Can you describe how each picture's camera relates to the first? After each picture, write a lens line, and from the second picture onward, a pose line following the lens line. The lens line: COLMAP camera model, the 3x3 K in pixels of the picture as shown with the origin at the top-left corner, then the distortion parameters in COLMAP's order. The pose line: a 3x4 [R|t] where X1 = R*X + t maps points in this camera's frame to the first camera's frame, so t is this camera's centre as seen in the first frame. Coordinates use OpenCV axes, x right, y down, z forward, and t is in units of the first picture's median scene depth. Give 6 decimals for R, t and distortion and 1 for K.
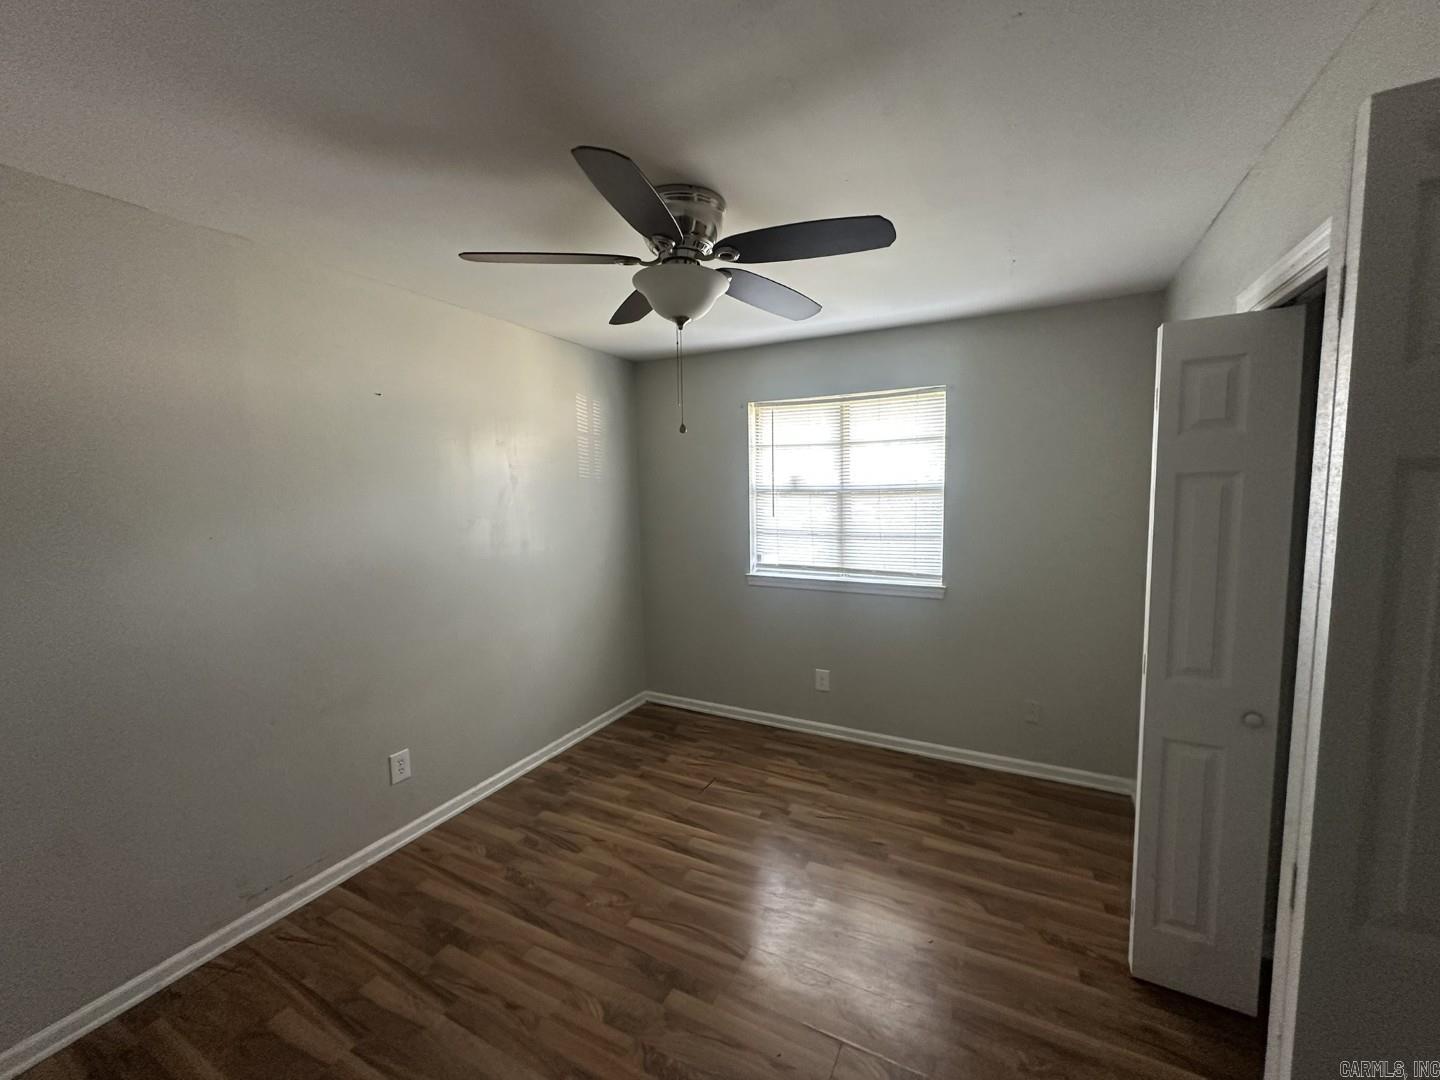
lens RADIAL K [[572.2, 0, 720.0], [0, 572.2, 540.0], [0, 0, 1]] dist [-0.000414, -0.000097]
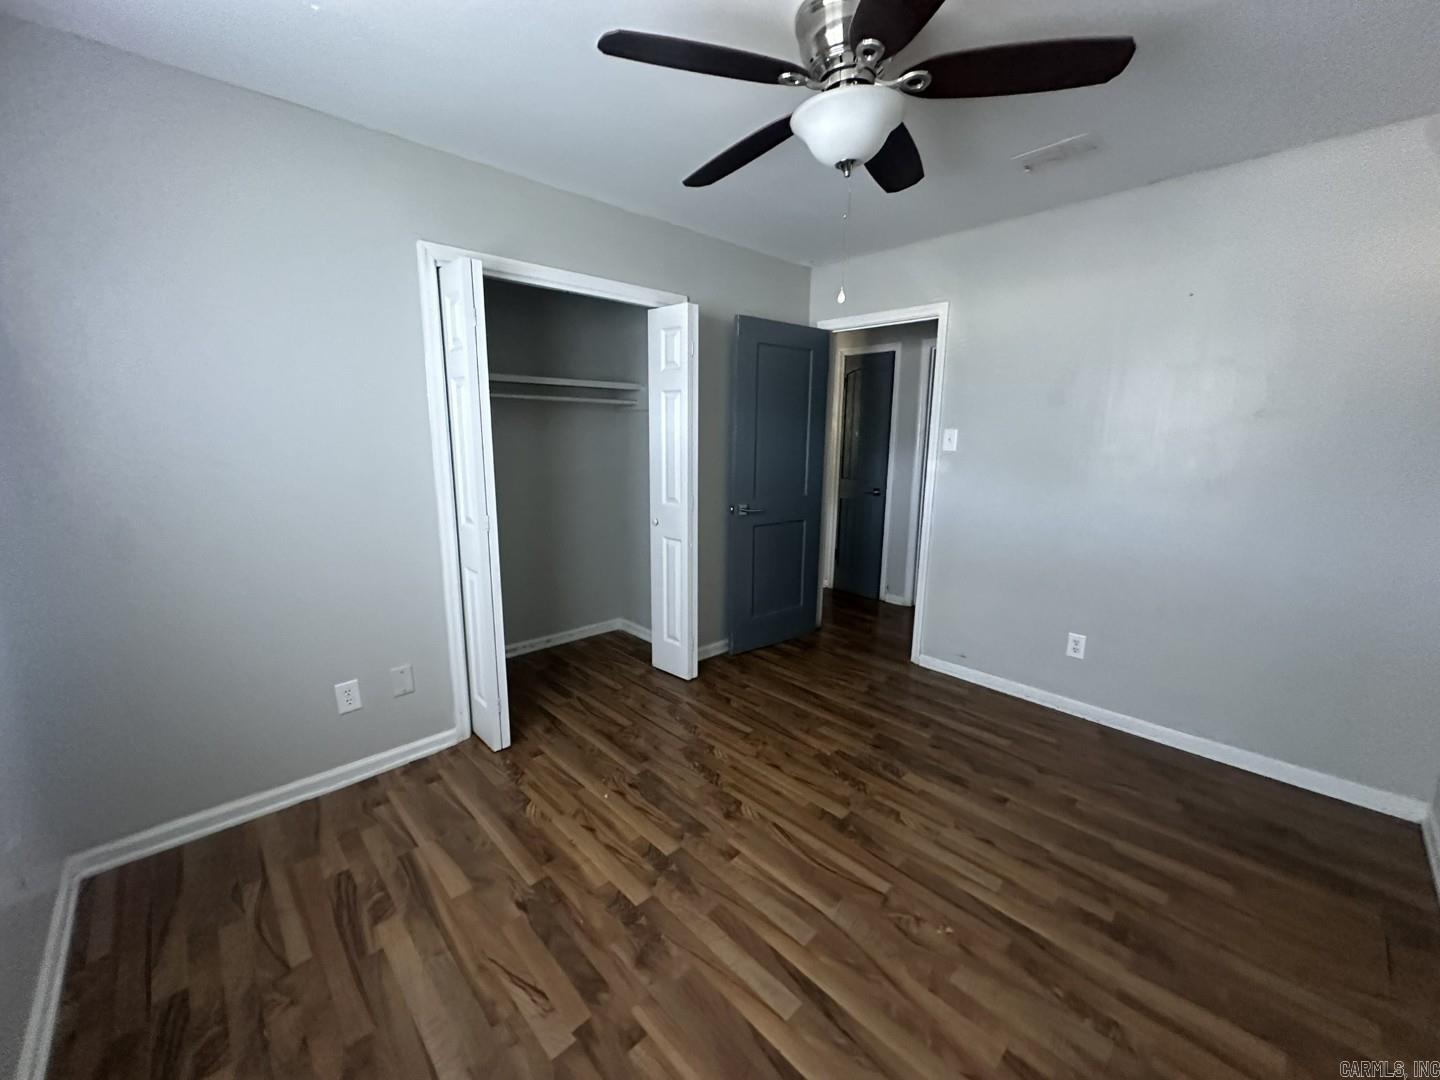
lens RADIAL K [[572.2, 0, 720.0], [0, 572.2, 540.0], [0, 0, 1]] dist [-0.000414, -0.000097]
pose [[-0.943544, -0.049579, 0.327514, -0.163972], [0.042296, 0.962609, 0.267573, -0.065402], [-0.328534, 0.266320, -0.906167, 1.617463]]
